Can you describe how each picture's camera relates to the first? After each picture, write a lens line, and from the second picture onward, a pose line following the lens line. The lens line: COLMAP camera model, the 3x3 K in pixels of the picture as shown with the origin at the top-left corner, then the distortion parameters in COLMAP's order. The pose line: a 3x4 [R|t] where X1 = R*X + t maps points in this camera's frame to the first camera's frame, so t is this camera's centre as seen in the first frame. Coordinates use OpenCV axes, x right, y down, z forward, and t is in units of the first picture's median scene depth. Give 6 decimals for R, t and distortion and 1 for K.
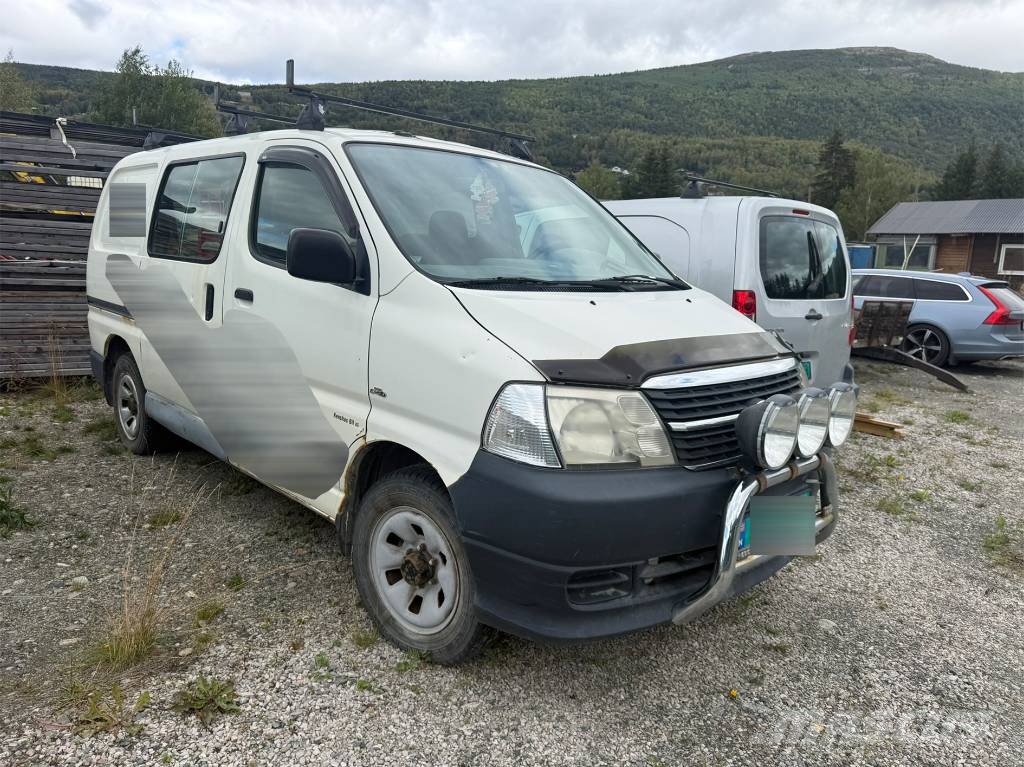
lens RADIAL K [[715.5, 0, 514.7], [0, 715.5, 383.6], [0, 0, 1]] dist [0.001129, -0.003034]
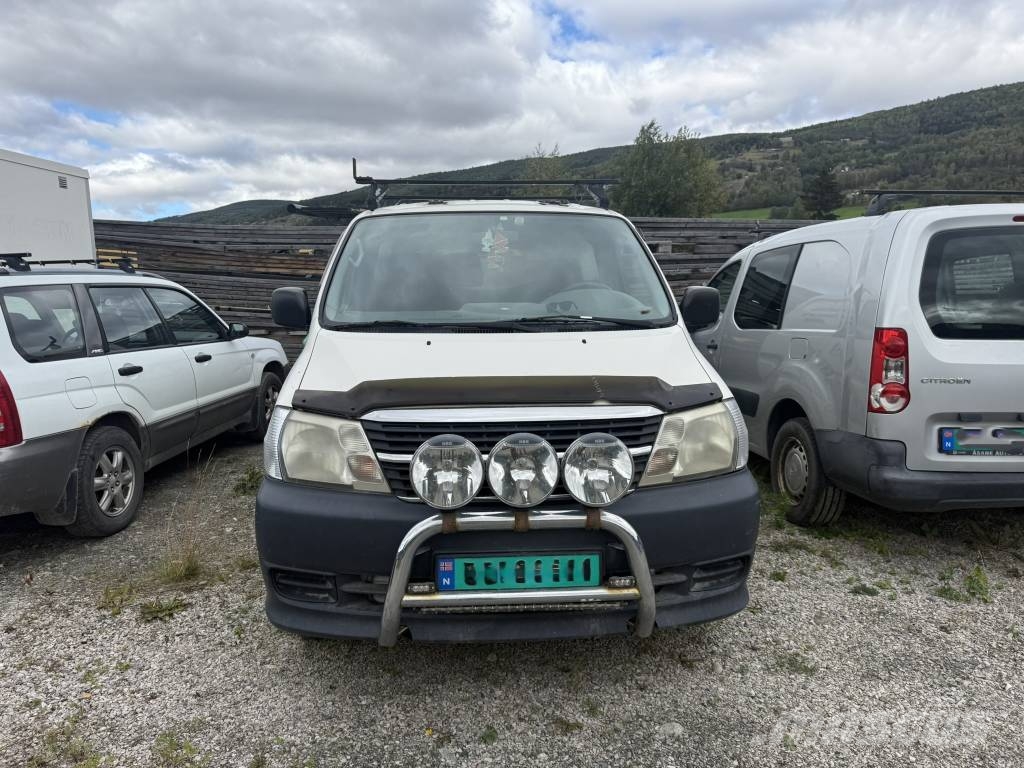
lens RADIAL K [[707.6, 0, 513.4], [0, 707.6, 396.2], [0, 0, 1]] dist [0.004779, -0.005551]
pose [[0.761151, 0.050645, -0.646594, 0.926351], [-0.075013, 0.997130, -0.010202, -0.031351], [0.644222, 0.056268, 0.762766, 0.262756]]
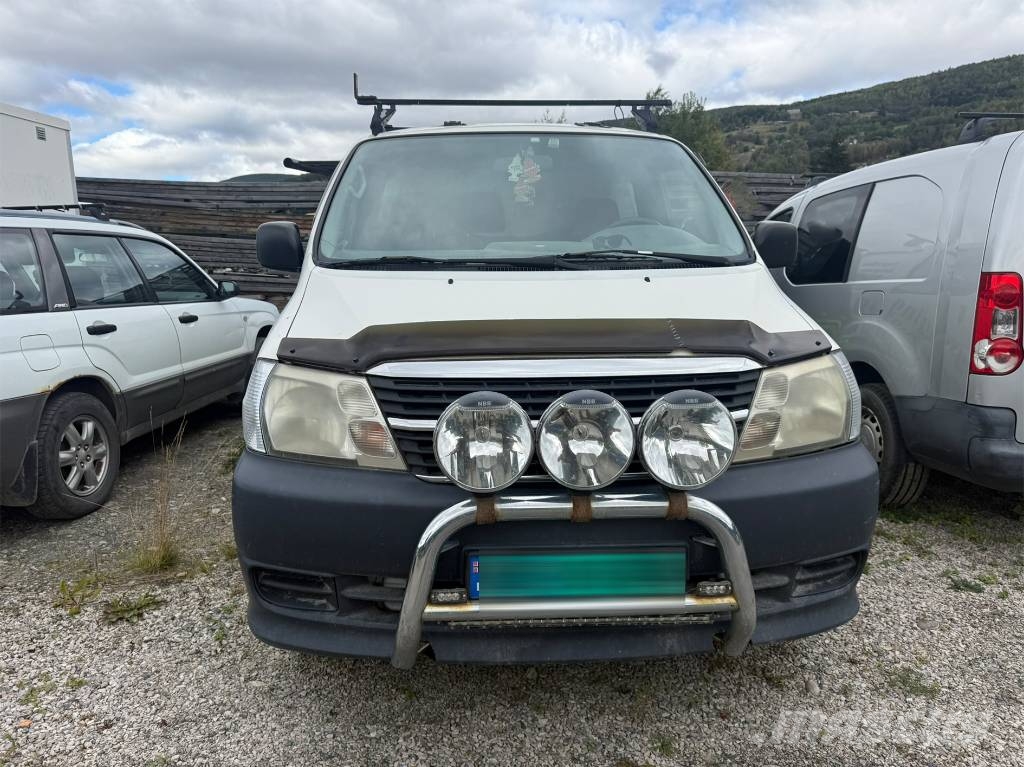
lens RADIAL K [[708.4, 0, 513.1], [0, 708.4, 401.1], [0, 0, 1]] dist [-0.002510, -0.001519]
pose [[0.757842, 0.077418, -0.647828, 0.741123], [-0.075667, 0.996664, 0.030589, -0.000429], [0.648035, 0.025838, 0.761172, 0.405220]]
